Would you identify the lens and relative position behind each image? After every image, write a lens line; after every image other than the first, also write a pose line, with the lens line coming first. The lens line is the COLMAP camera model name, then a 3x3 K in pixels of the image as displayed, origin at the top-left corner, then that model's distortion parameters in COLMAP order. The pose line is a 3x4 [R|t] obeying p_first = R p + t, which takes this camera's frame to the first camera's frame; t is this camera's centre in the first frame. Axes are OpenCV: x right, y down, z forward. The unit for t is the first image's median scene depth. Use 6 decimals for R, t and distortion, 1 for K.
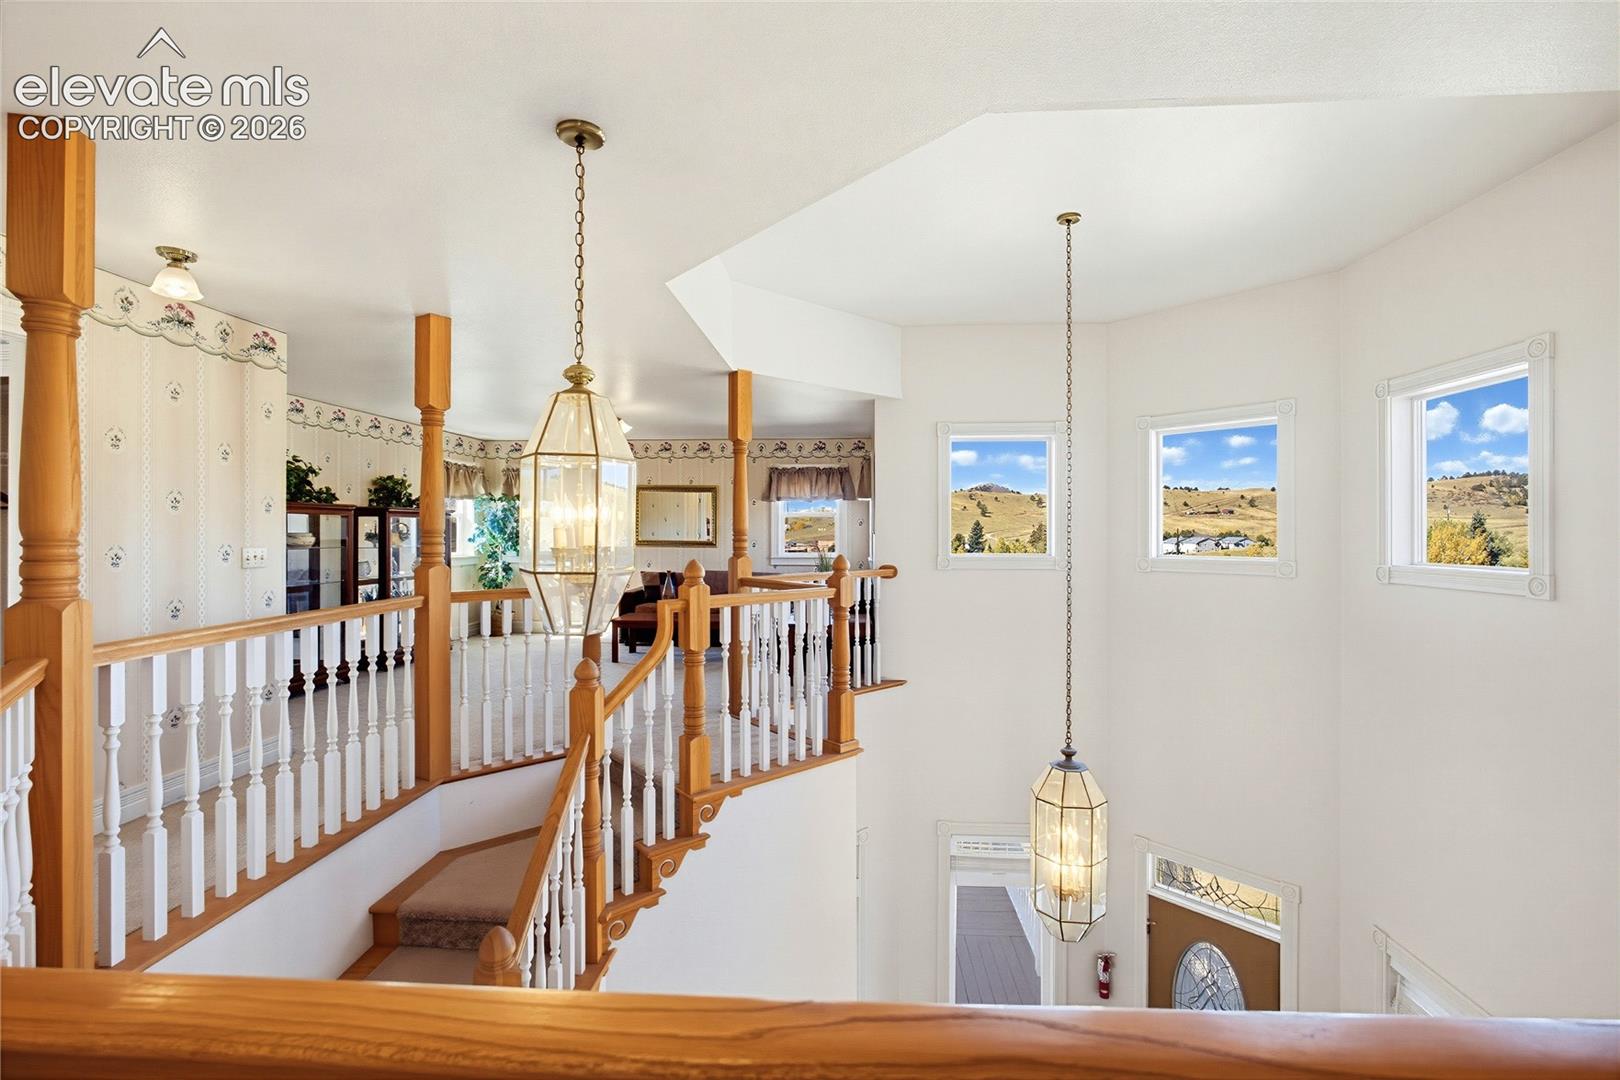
lens RADIAL K [[690.6, 0, 799.4], [0, 690.6, 538.8], [0, 0, 1]] dist [-0.016394, 0.005124]
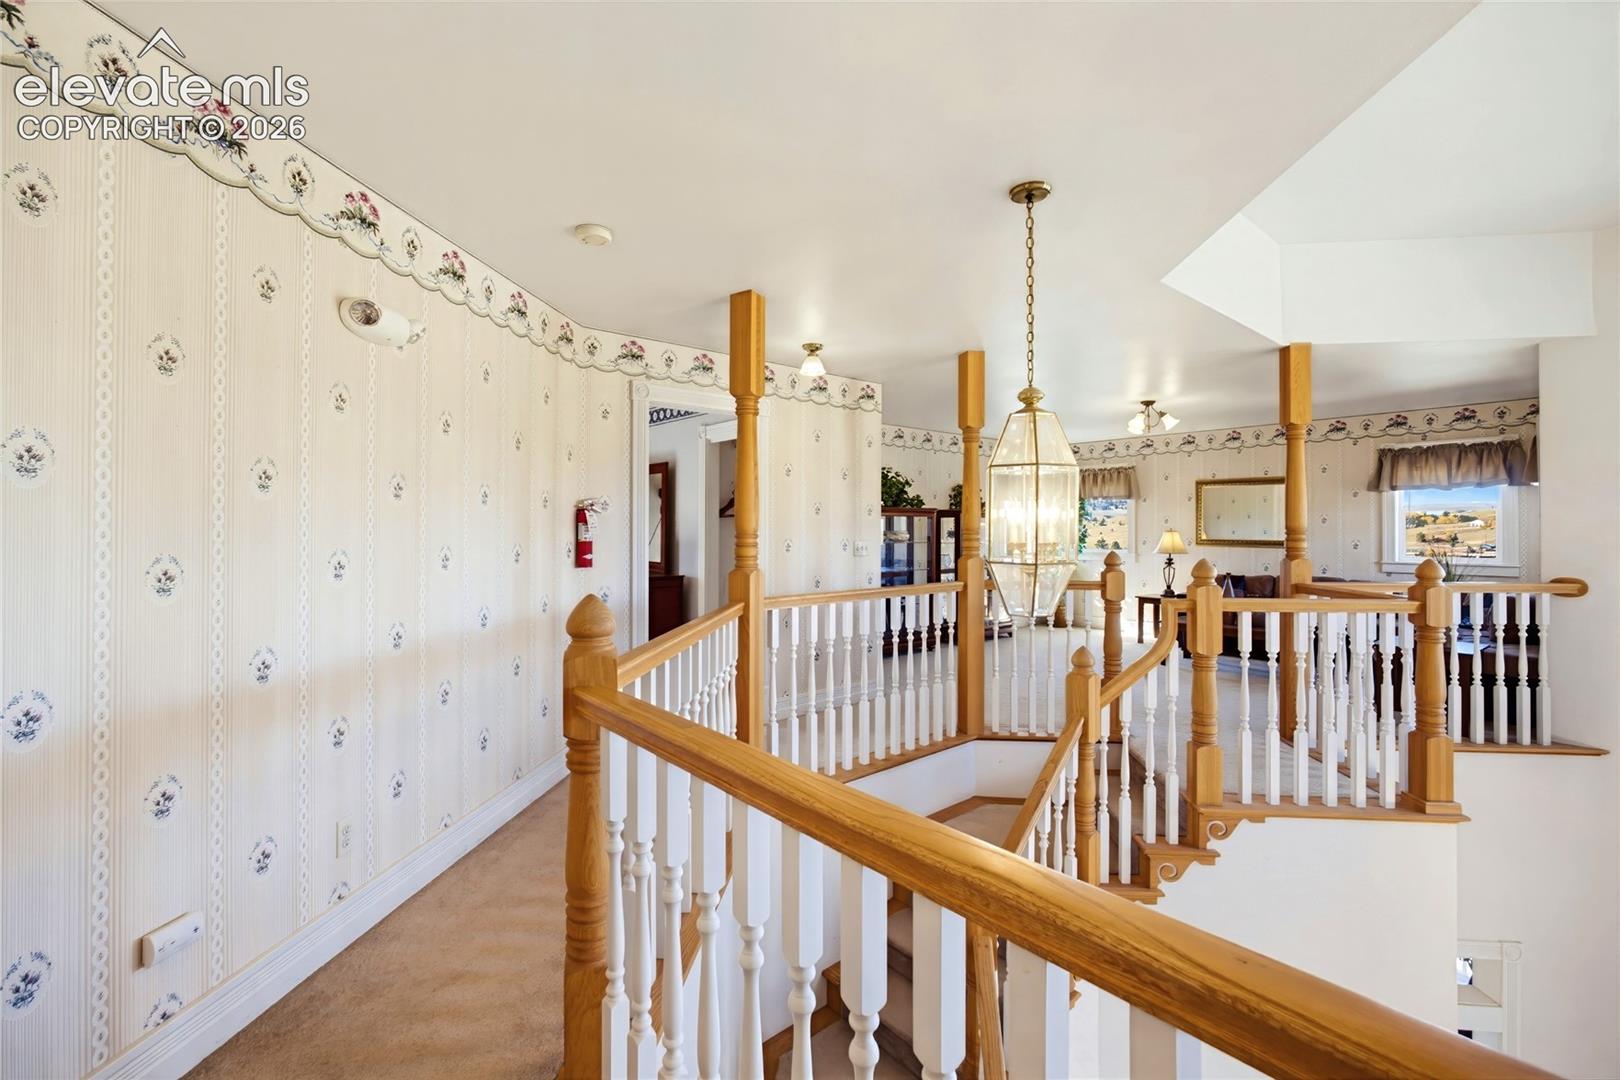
lens RADIAL K [[690.6, 0, 799.4], [0, 690.6, 538.8], [0, 0, 1]] dist [-0.016394, 0.005124]
pose [[0.679816, 0.009096, -0.733327, 0.150060], [-0.007819, 0.999956, 0.005155, 0.001868], [0.733341, 0.002230, 0.679857, -0.048670]]
